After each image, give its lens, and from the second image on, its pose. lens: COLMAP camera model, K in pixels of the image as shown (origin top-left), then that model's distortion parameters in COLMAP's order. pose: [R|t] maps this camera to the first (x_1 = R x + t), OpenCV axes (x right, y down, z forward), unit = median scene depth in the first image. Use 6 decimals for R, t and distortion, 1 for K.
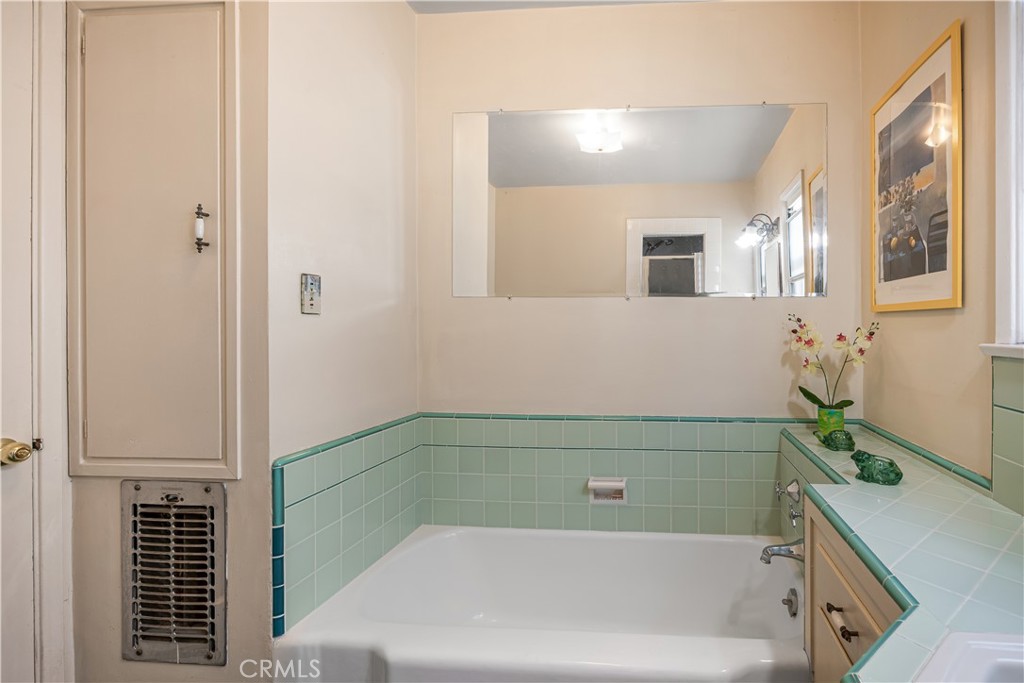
lens RADIAL K [[443.3, 0, 512.7], [0, 443.3, 337.2], [0, 0, 1]] dist [-0.002468, 0.000096]
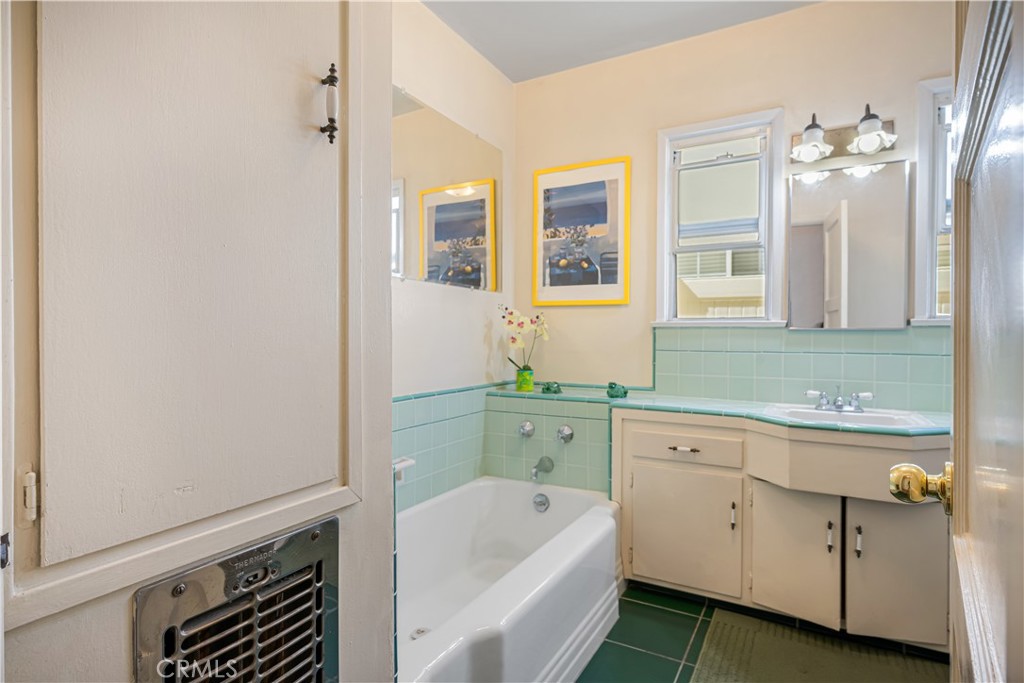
lens RADIAL K [[533.5, 0, 512.7], [0, 533.5, 340.3], [0, 0, 1]] dist [0.000385, 0.000040]
pose [[0.413700, -0.004905, 0.910400, -1.021092], [0.000470, 0.999987, 0.005174, 0.061287], [-0.910413, -0.001713, 0.413697, 0.373333]]
